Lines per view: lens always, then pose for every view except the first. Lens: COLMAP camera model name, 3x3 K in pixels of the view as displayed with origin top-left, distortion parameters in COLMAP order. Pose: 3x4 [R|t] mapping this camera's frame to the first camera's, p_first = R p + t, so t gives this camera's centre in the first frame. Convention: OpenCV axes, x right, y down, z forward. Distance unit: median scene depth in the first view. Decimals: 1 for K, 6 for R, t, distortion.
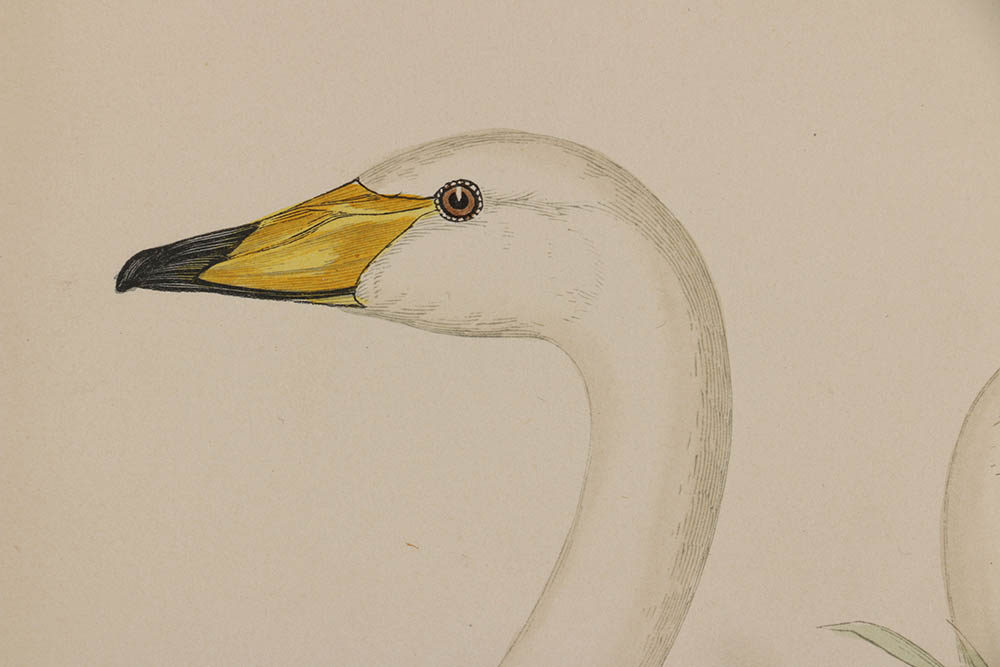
lens RADIAL K [[6302.4, 0, 499.8], [0, 6302.4, 333.6], [0, 0, 1]] dist [1.366414, 0.000000]
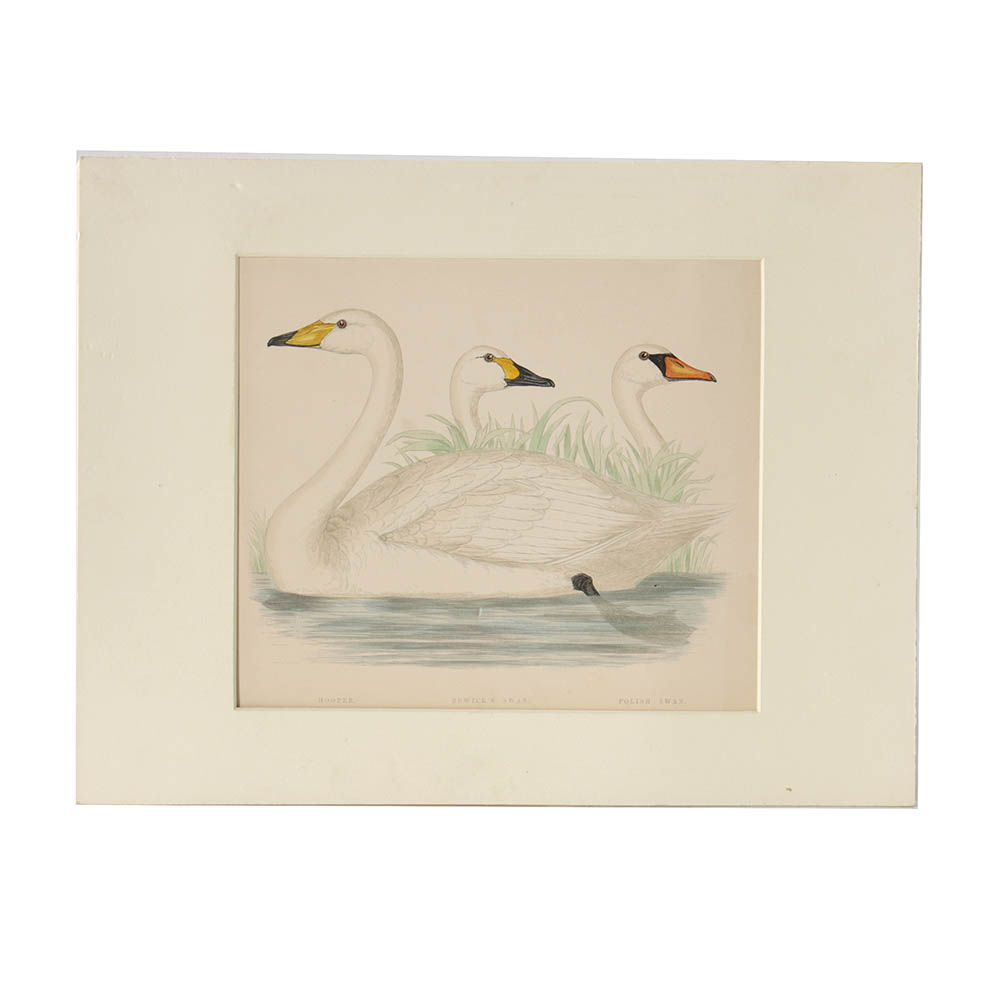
lens RADIAL K [[2959.7, 0, 507.1], [0, 2959.7, 506.0], [0, 0, 1]] dist [0.211272, 0.000000]
pose [[0.996892, -0.036209, 0.069961, -0.042008], [0.033396, 0.998602, 0.040974, 0.026424], [-0.071347, -0.038510, 0.996708, -1.149814]]
